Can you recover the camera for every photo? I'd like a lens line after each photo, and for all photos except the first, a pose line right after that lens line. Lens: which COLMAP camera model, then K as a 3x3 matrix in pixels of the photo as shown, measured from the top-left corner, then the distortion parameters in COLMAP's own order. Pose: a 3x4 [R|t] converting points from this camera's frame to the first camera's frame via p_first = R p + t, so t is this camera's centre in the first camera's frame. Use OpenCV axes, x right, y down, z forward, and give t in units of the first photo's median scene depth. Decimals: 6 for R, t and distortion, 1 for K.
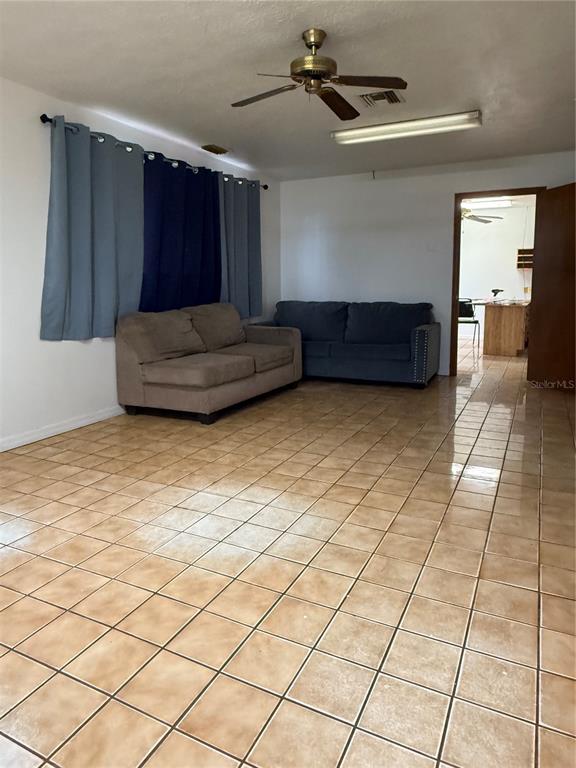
lens RADIAL K [[510.4, 0, 287.2], [0, 510.4, 383.7], [0, 0, 1]] dist [0.006188, 0.002469]
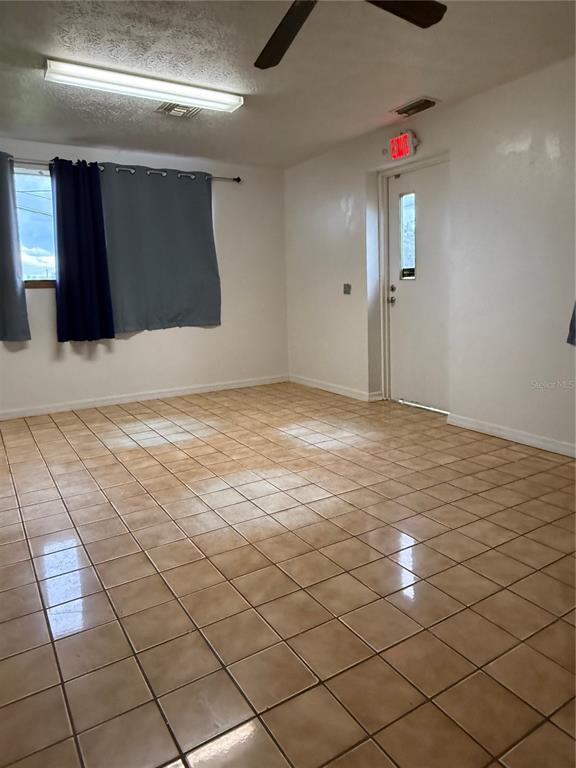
lens RADIAL K [[510.4, 0, 288.2], [0, 510.4, 384.0], [0, 0, 1]] dist [0.006188, 0.002469]
pose [[-0.525444, 0.177535, -0.832100, 0.808813], [-0.142795, 0.945715, 0.291947, -0.330106], [0.838760, 0.272221, -0.471569, 1.626432]]
